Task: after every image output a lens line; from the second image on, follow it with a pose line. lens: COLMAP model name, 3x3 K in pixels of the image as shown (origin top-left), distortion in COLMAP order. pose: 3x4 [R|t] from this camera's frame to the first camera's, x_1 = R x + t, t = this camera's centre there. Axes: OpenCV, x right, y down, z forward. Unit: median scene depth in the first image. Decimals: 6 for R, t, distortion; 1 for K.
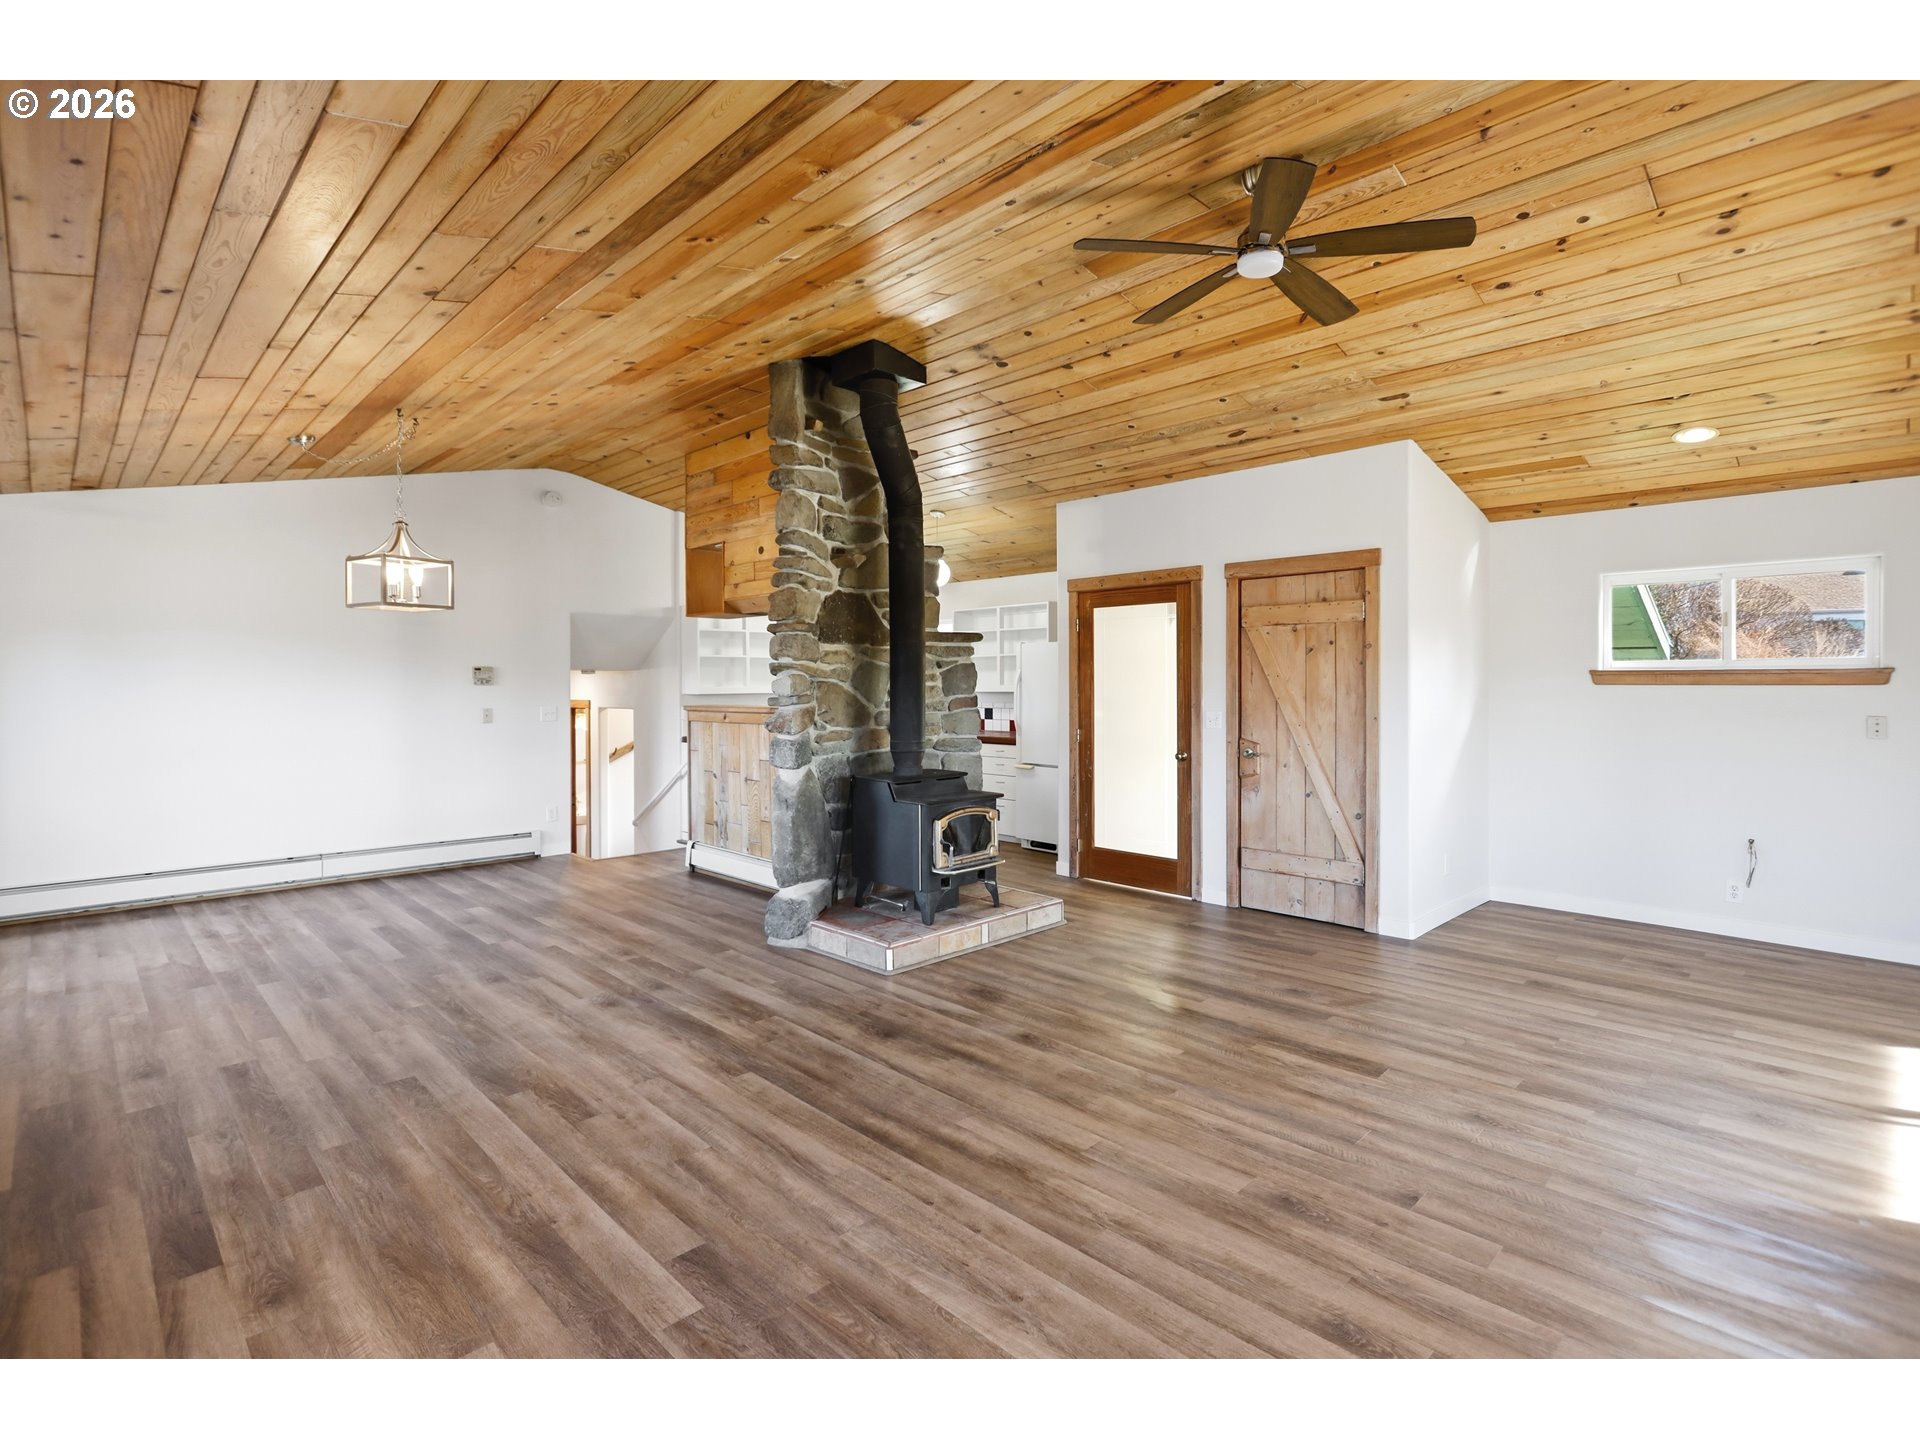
lens RADIAL K [[918.6, 0, 952.3], [0, 918.6, 689.8], [0, 0, 1]] dist [-0.003575, -0.000180]
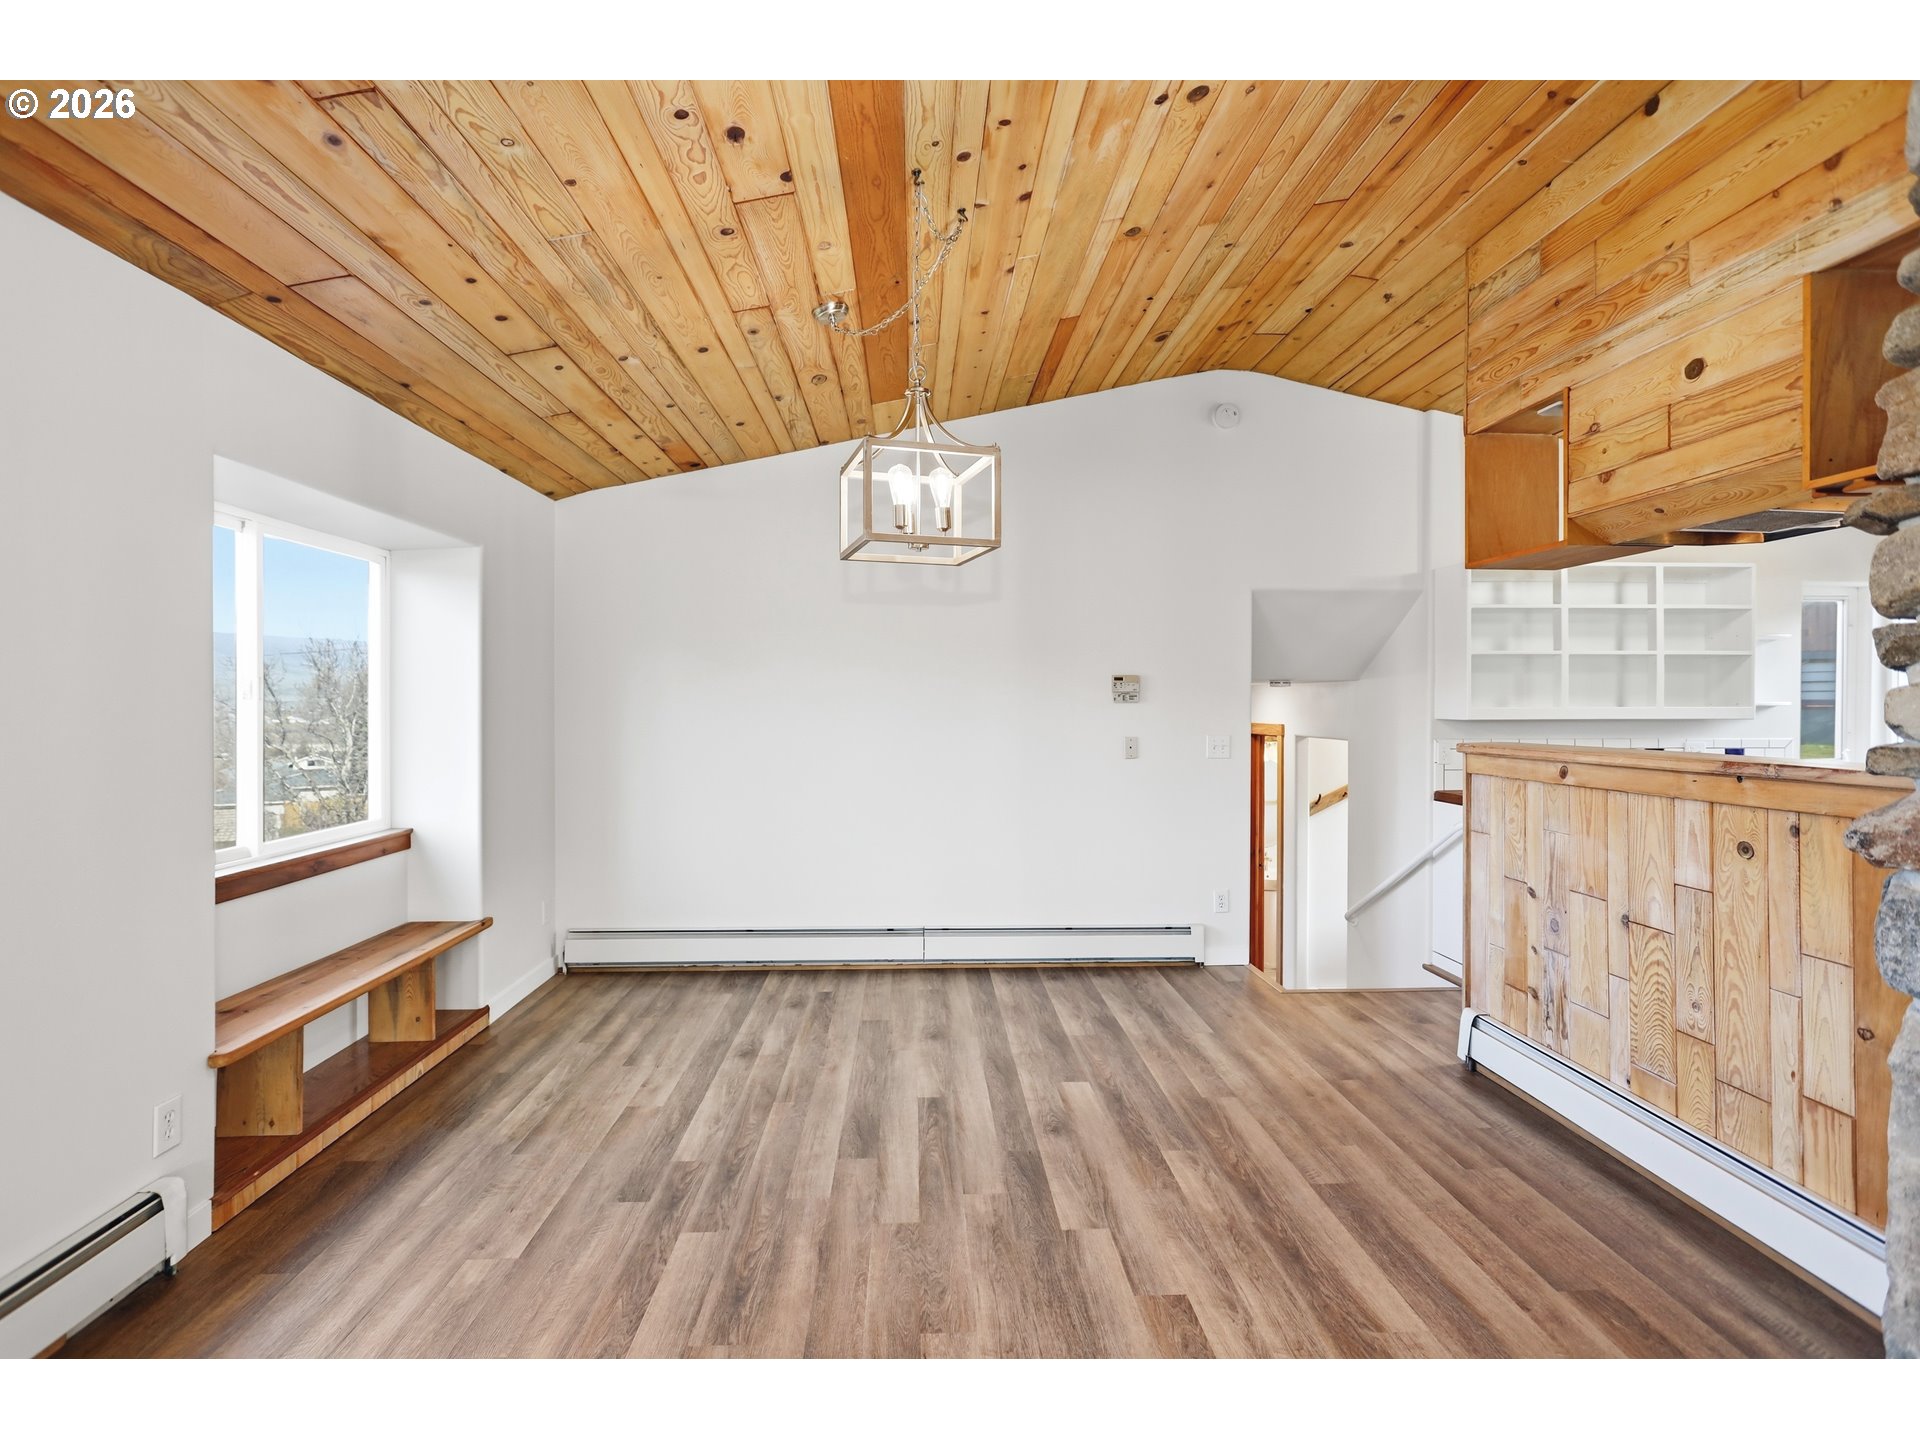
lens RADIAL K [[911.7, 0, 966.2], [0, 911.7, 719.3], [0, 0, 1]] dist [-0.002231, -0.000022]
pose [[0.753974, 0.013760, -0.656760, -0.165019], [-0.005386, 0.999876, 0.014765, -0.002044], [0.656882, -0.007596, 0.753955, 0.435437]]
